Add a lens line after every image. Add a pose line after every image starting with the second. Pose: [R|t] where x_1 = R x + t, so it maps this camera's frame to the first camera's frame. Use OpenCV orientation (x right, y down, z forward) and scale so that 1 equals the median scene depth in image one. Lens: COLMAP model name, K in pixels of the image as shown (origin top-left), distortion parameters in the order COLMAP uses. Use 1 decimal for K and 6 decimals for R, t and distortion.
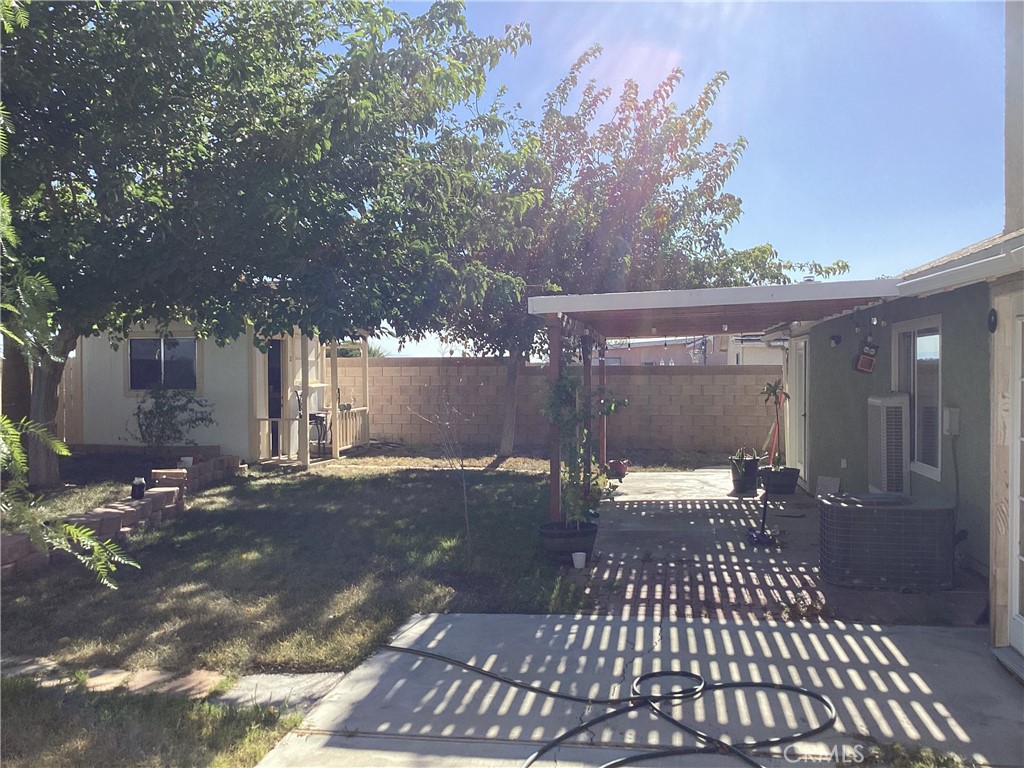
lens RADIAL K [[914.5, 0, 496.8], [0, 914.5, 381.1], [0, 0, 1]] dist [0.171626, -0.424080]
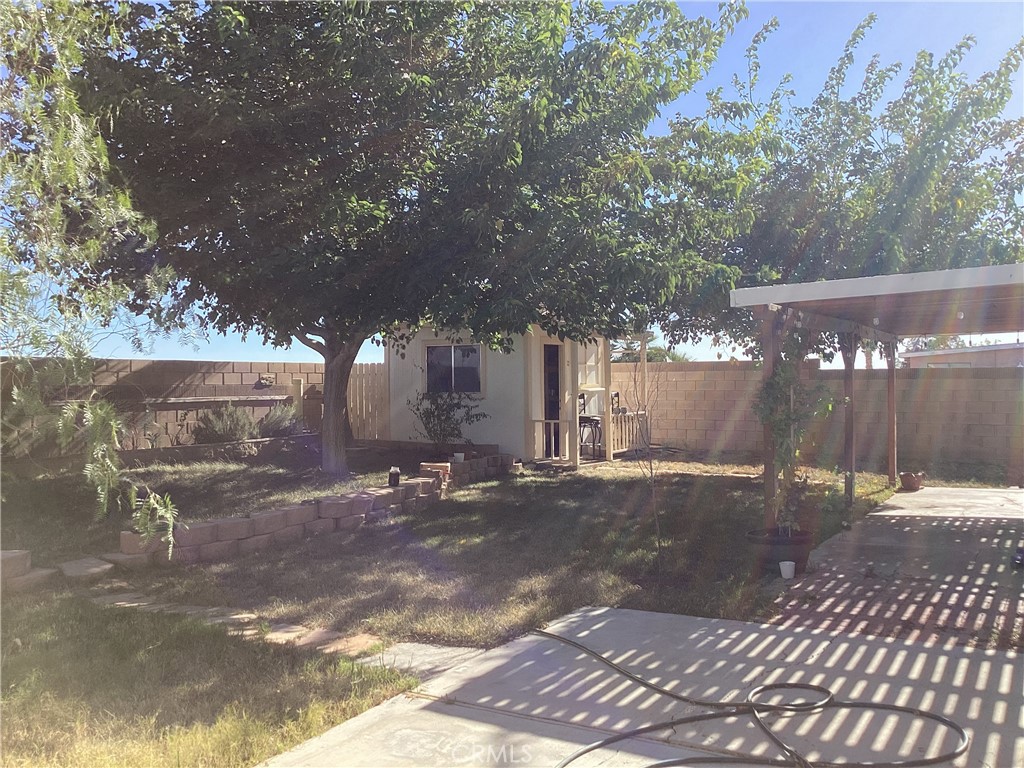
lens RADIAL K [[918.4, 0, 502.9], [0, 918.4, 383.9], [0, 0, 1]] dist [0.102631, -0.197517]
pose [[0.934038, -0.000037, -0.357173, 0.218430], [-0.002944, 0.999965, -0.007802, 0.020842], [0.357161, 0.008339, 0.934006, 0.026479]]
